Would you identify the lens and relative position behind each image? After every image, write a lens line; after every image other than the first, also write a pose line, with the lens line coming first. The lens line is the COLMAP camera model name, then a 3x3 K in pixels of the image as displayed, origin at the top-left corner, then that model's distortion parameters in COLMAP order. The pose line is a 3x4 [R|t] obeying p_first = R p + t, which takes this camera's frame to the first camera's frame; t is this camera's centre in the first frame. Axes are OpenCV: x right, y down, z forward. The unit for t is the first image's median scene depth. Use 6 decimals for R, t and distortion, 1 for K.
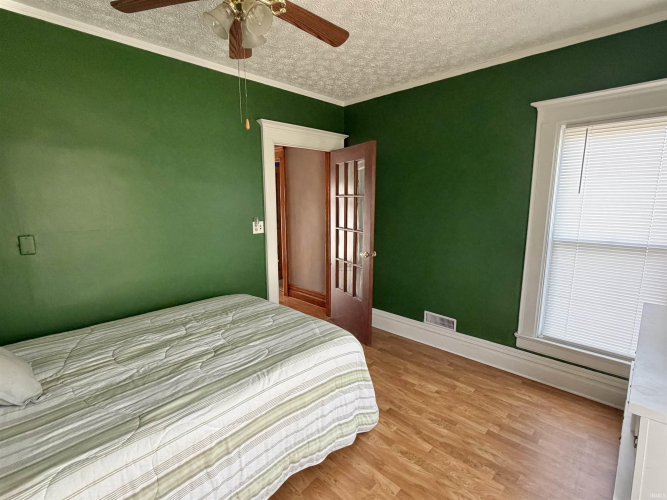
lens RADIAL K [[322.4, 0, 333.9], [0, 322.4, 248.5], [0, 0, 1]] dist [-0.000062, -0.000055]
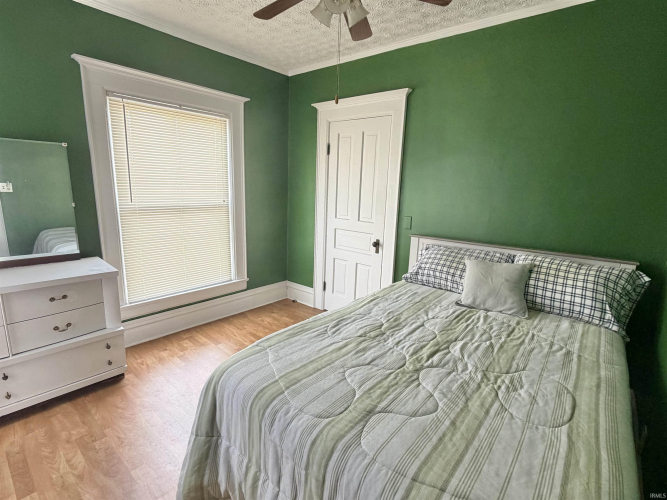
lens RADIAL K [[322.4, 0, 332.7], [0, 322.4, 249.6], [0, 0, 1]] dist [-0.000062, -0.000055]
pose [[-0.997468, -0.017225, -0.068997, -0.137160], [-0.040784, 0.933373, 0.356583, -0.220214], [0.058257, 0.358494, -0.931713, 1.650137]]
